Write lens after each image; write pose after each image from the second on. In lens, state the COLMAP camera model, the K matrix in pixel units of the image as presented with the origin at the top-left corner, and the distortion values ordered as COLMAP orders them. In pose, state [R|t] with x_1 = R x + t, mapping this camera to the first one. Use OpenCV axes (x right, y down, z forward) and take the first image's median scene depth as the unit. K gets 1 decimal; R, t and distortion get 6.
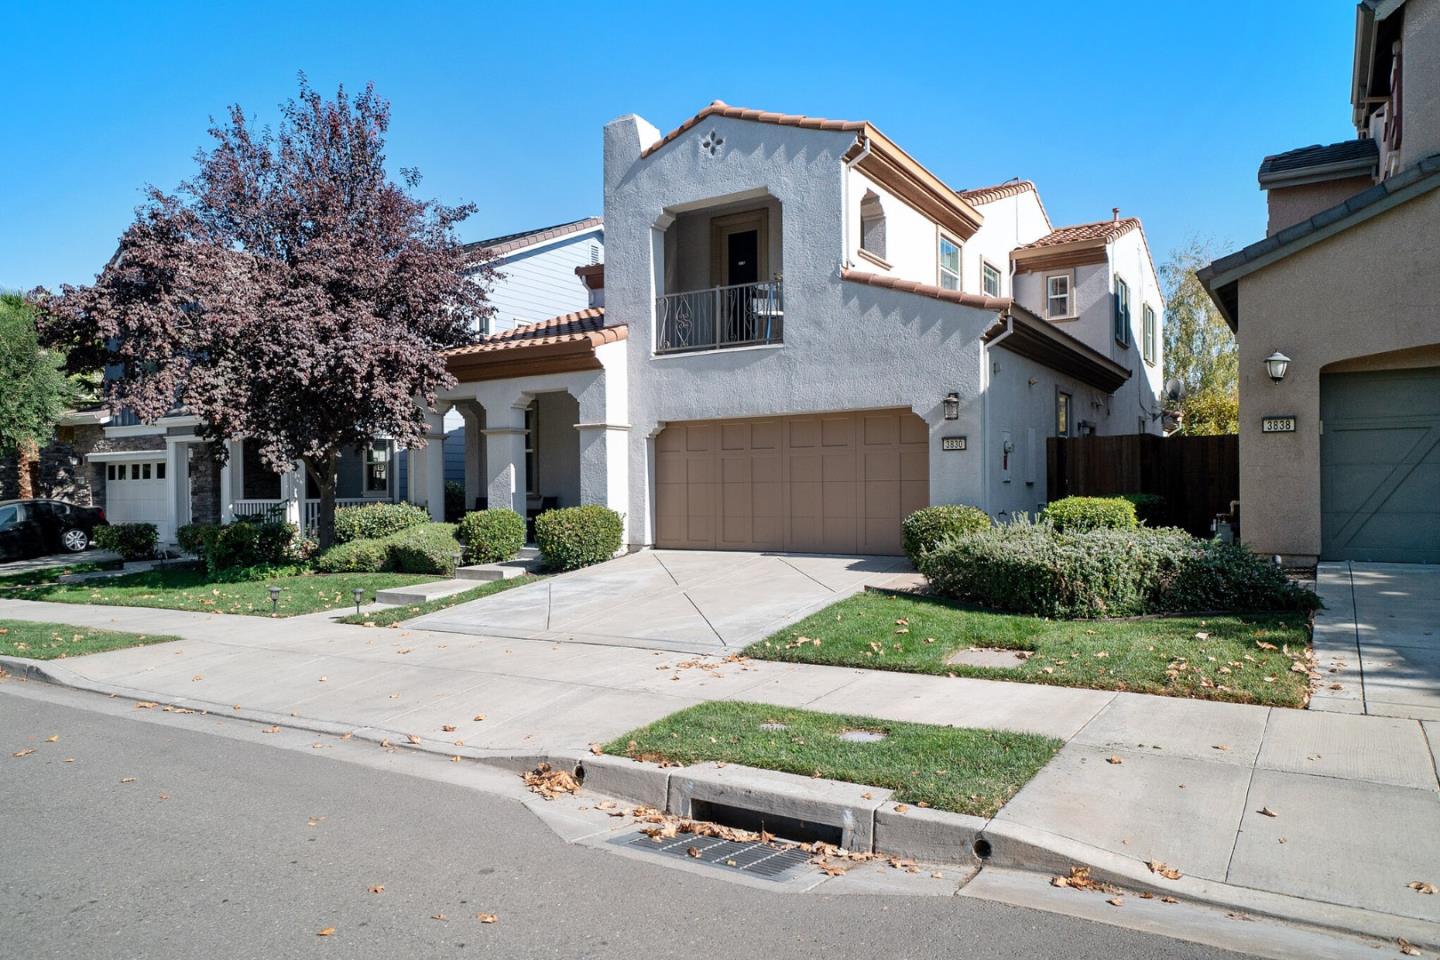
lens RADIAL K [[966.4, 0, 720.0], [0, 966.4, 480.0], [0, 0, 1]] dist [0.008364, 0.000845]
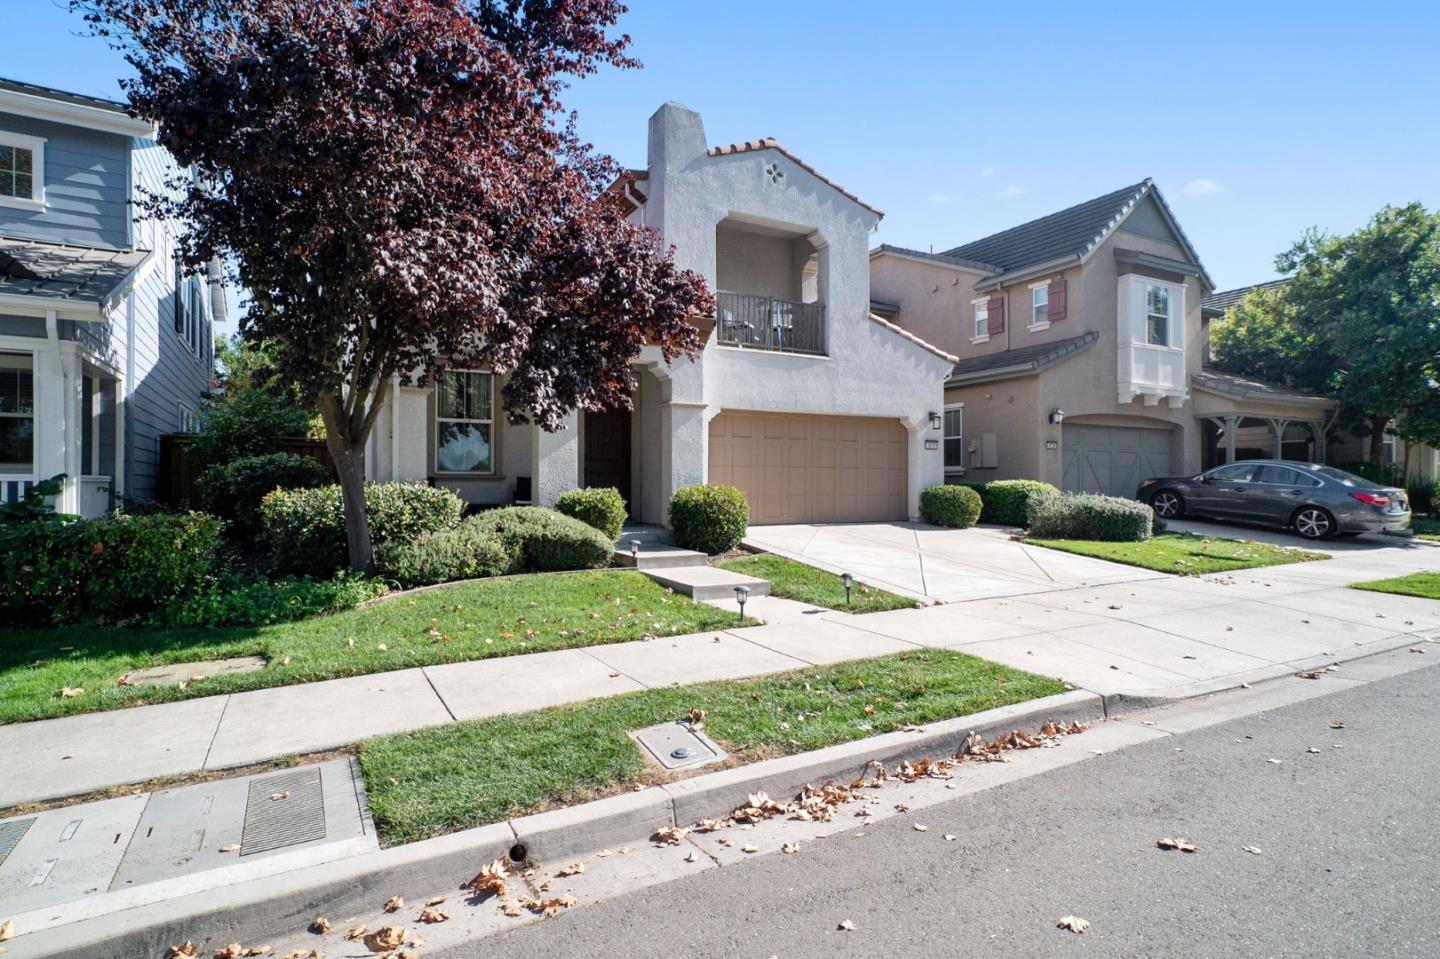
lens RADIAL K [[754.4, 0, 720.0], [0, 754.4, 479.5], [0, 0, 1]] dist [0.000169, 0.000029]
pose [[0.473869, 0.016250, 0.880445, -0.829611], [-0.013241, 0.999848, -0.011327, 0.029954], [-0.880496, -0.006291, 0.474013, 0.627413]]
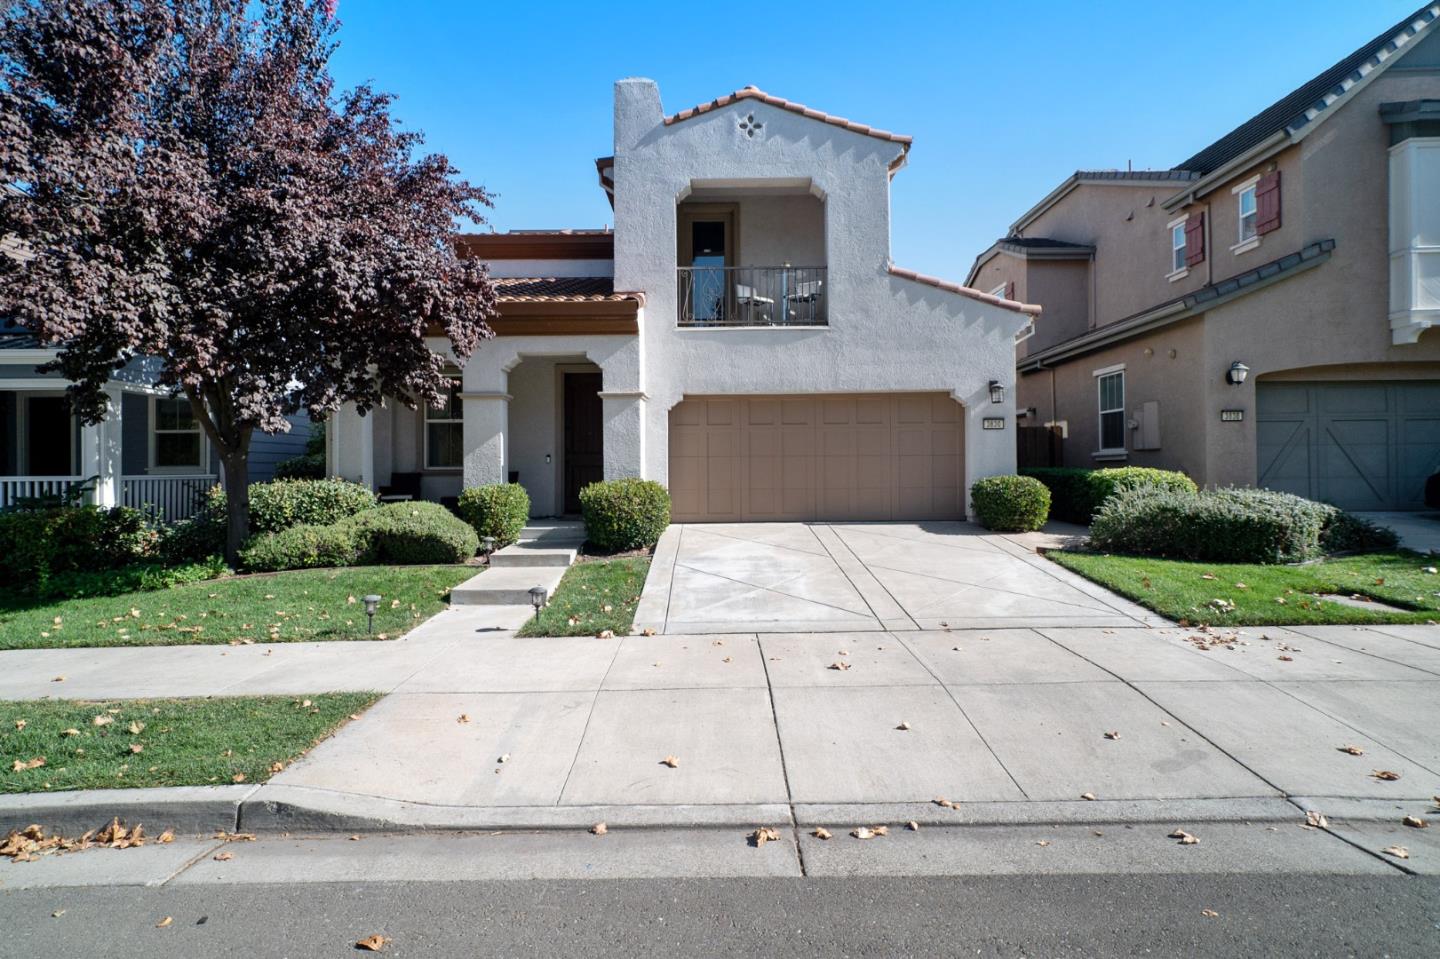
lens RADIAL K [[730.6, 0, 720.1], [0, 730.6, 459.2], [0, 0, 1]] dist [0.009504, 0.000570]
pose [[0.846590, 0.011140, 0.532129, -0.445565], [-0.004732, 0.999899, -0.013404, 0.016838], [-0.532225, 0.008829, 0.846557, 0.361986]]
